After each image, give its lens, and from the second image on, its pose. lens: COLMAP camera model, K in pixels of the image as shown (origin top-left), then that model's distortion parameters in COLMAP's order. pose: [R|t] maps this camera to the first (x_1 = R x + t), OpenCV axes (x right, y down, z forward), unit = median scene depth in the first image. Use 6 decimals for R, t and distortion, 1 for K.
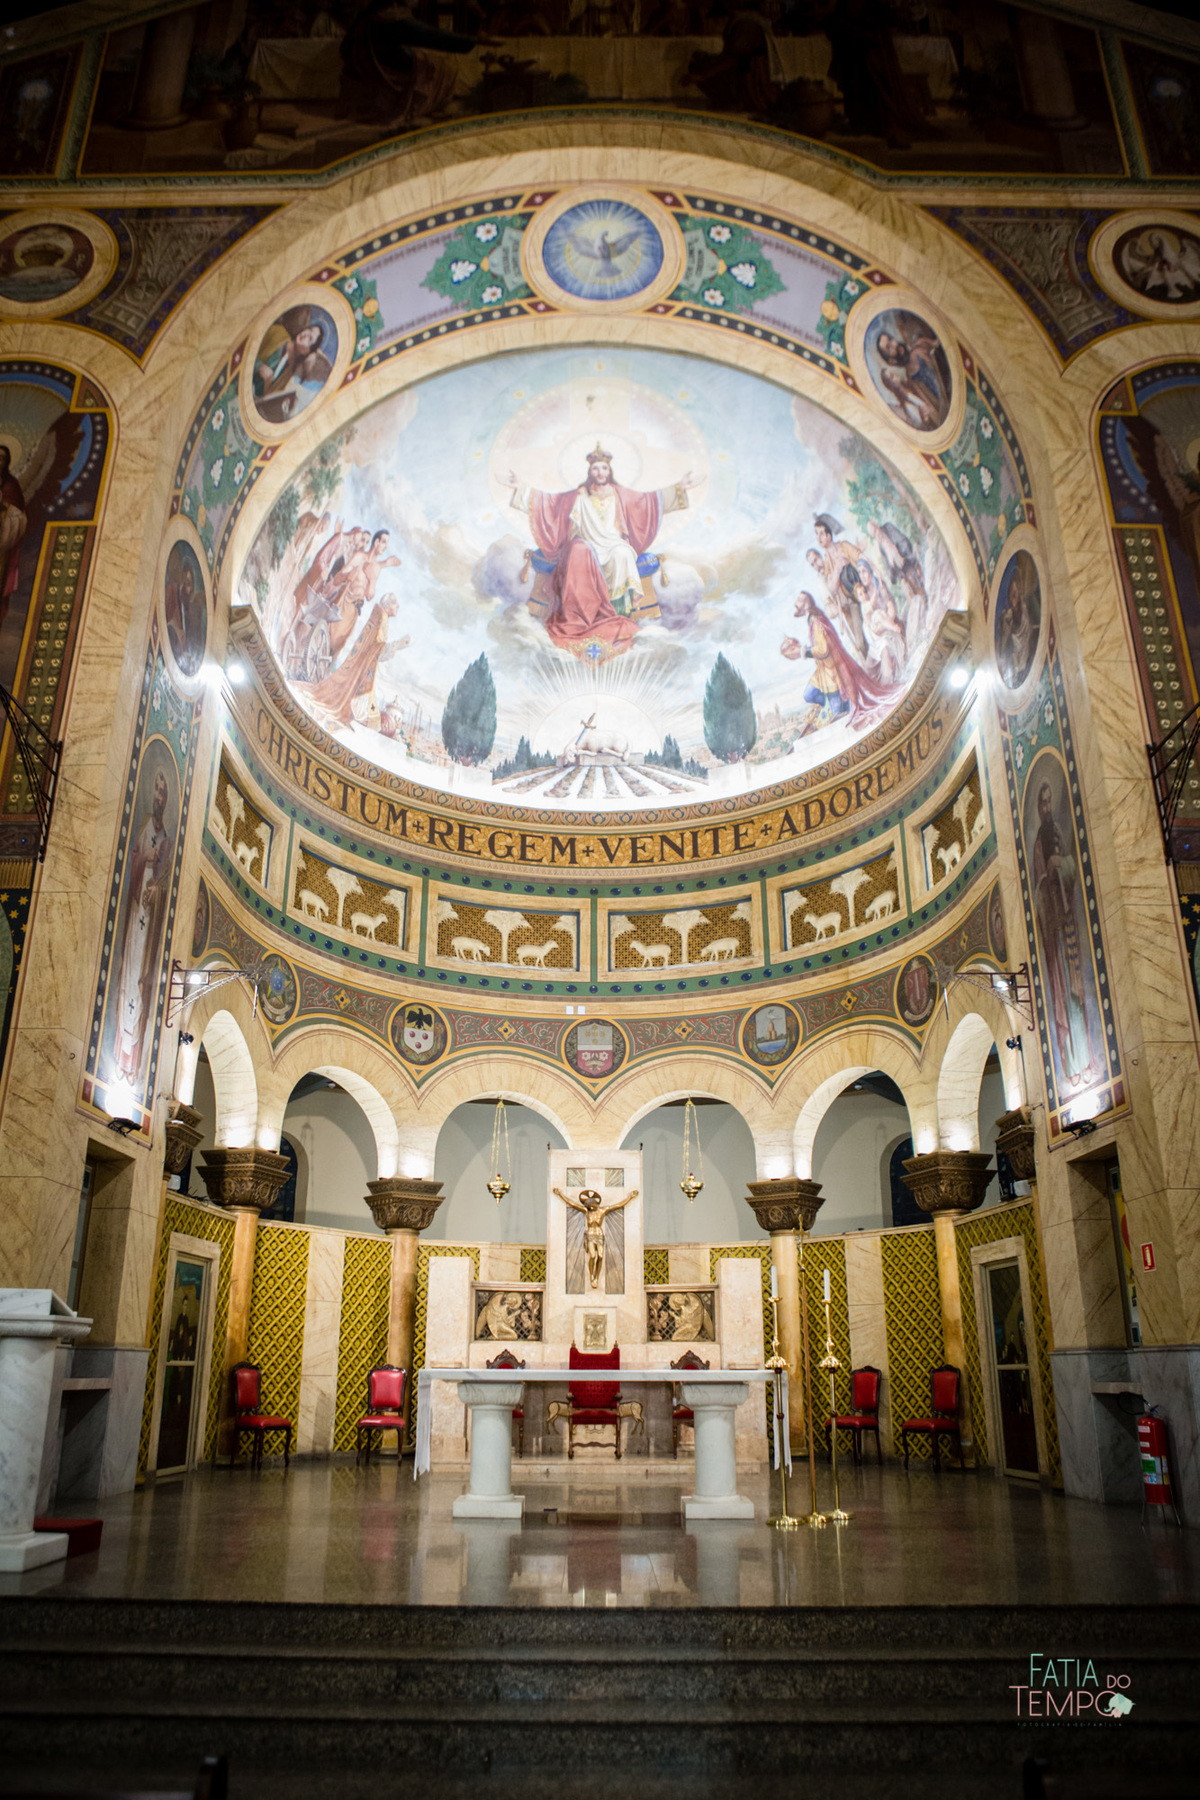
lens RADIAL K [[1228.7, 0, 584.5], [0, 1228.7, 913.5], [0, 0, 1]] dist [-0.100568, 0.062301]
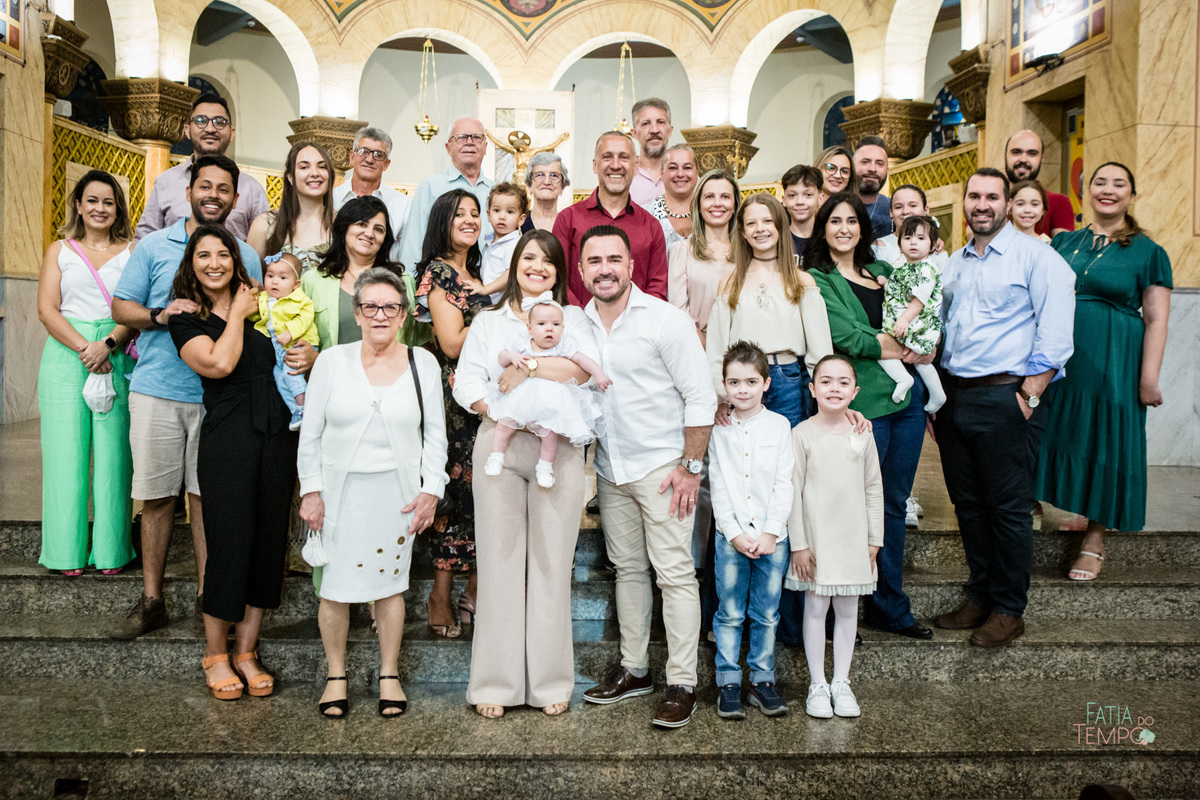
lens RADIAL K [[1141.3, 0, 593.1], [0, 1141.3, 371.6], [0, 0, 1]] dist [-0.058209, 0.000000]
pose [[0.998257, 0.010780, 0.058024, 0.013306], [-0.032554, 0.920656, 0.389016, 0.051337], [-0.049226, -0.390226, 0.919402, 0.096608]]
